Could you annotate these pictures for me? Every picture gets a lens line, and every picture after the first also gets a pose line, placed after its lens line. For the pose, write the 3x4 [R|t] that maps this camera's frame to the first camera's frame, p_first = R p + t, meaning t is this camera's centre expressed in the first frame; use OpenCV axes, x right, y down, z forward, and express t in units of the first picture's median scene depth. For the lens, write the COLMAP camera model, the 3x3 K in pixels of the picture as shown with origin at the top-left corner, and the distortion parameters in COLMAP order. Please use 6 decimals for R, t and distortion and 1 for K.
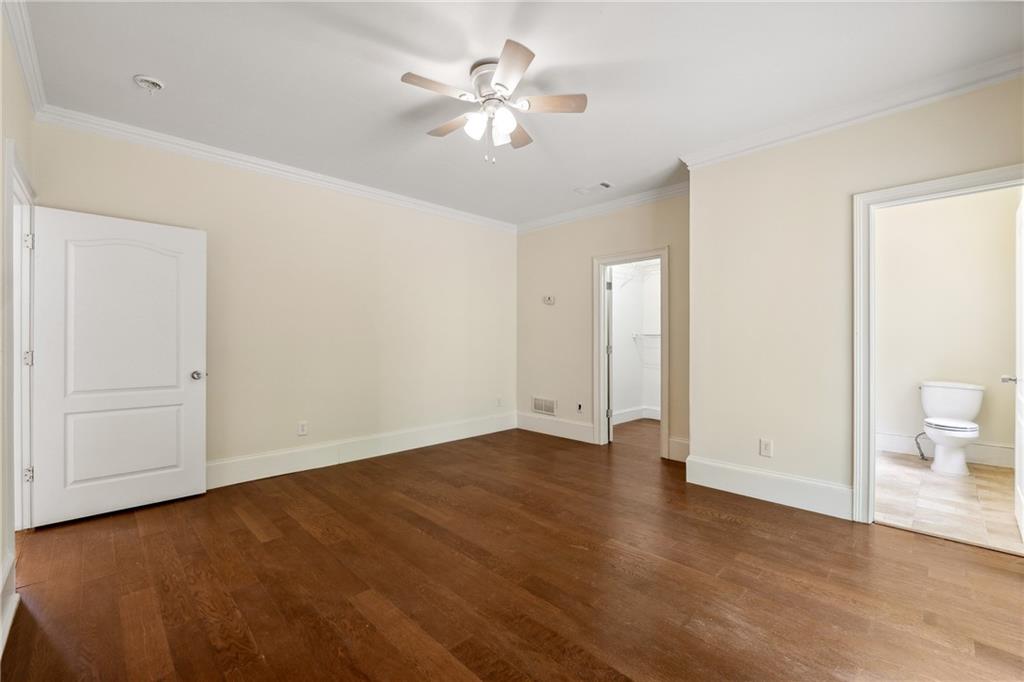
lens RADIAL K [[428.6, 0, 515.1], [0, 428.6, 343.4], [0, 0, 1]] dist [-0.004586, -0.000065]
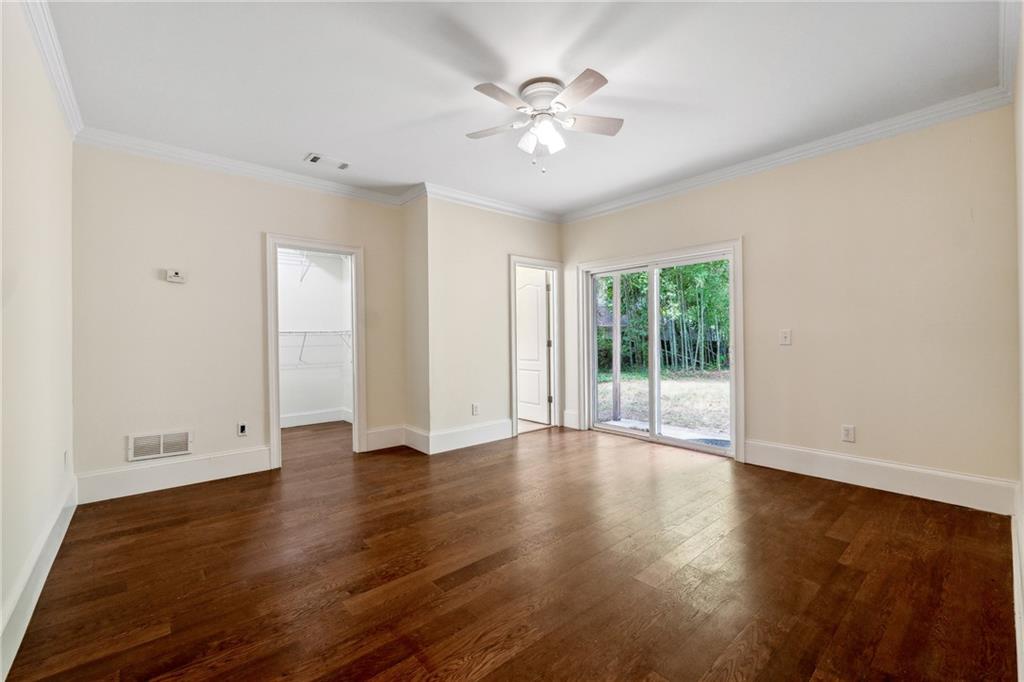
lens RADIAL K [[426.3, 0, 509.6], [0, 426.3, 333.7], [0, 0, 1]] dist [-0.010679, 0.000149]
pose [[0.066048, 0.010338, 0.997763, -0.950717], [0.019584, 0.999740, -0.011655, 0.004455], [-0.997624, 0.020310, 0.065828, 0.851429]]
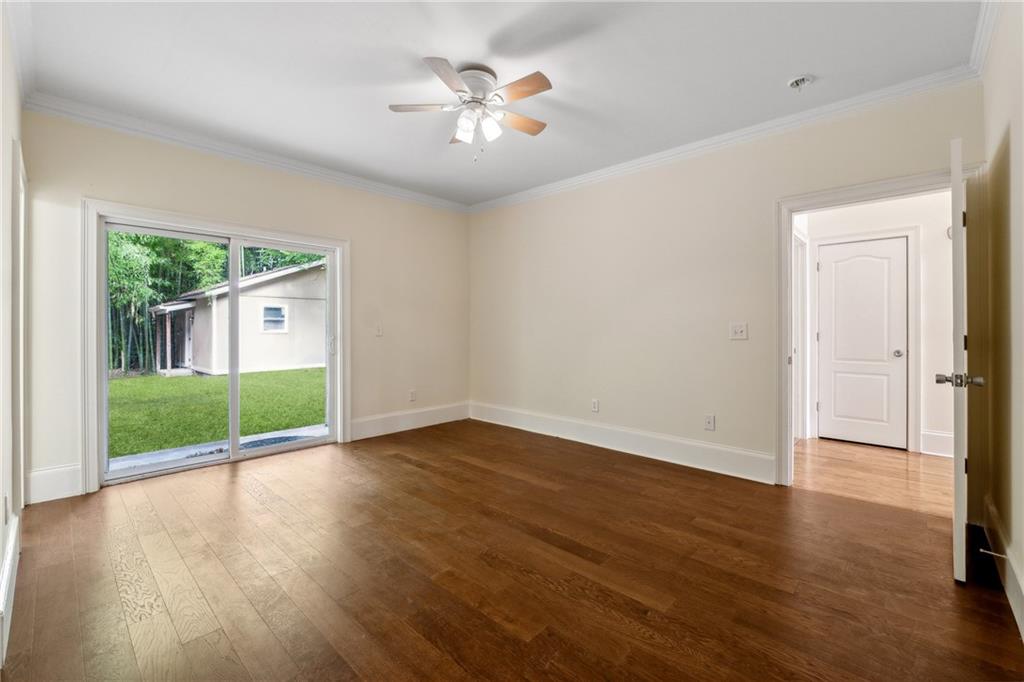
lens RADIAL K [[426.3, 0, 509.6], [0, 426.3, 333.7], [0, 0, 1]] dist [-0.010679, 0.000149]
pose [[-0.999460, 0.000859, -0.032857, -0.084362], [0.000217, 0.999809, 0.019539, -0.004404], [0.032867, 0.019521, -0.999269, 1.736688]]
